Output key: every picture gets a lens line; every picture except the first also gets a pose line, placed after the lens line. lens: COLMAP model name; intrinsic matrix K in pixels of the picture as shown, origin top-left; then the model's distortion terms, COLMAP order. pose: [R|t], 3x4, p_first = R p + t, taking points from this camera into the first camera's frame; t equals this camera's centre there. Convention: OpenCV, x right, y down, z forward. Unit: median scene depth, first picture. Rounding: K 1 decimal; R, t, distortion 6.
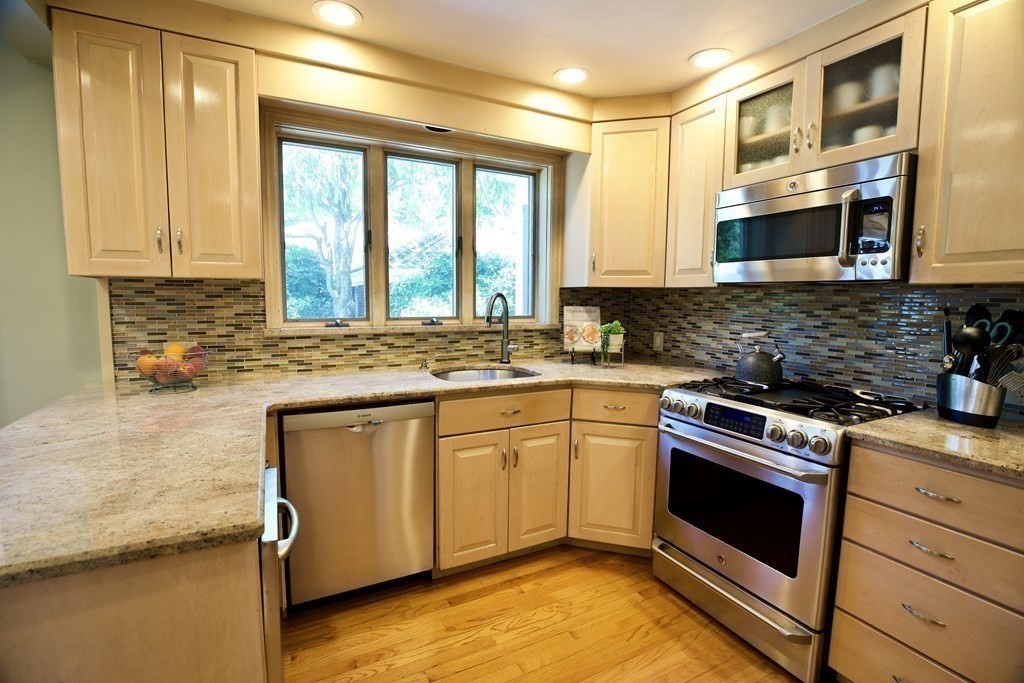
lens RADIAL K [[484.3, 0, 512.0], [0, 484.3, 341.5], [0, 0, 1]] dist [-0.000936, -0.000136]
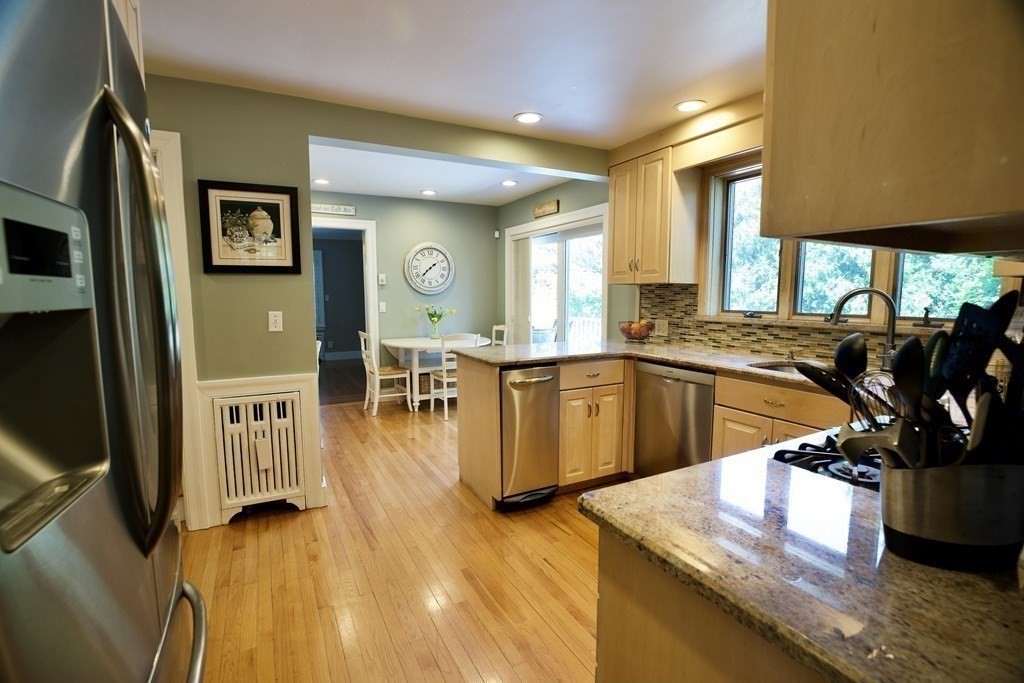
lens RADIAL K [[484.3, 0, 512.0], [0, 484.3, 341.5], [0, 0, 1]] dist [-0.000936, -0.000136]
pose [[0.024141, 0.095860, -0.995102, 0.970345], [-0.090652, 0.991501, 0.093314, -0.032722], [0.995590, 0.087956, 0.032625, 0.375433]]
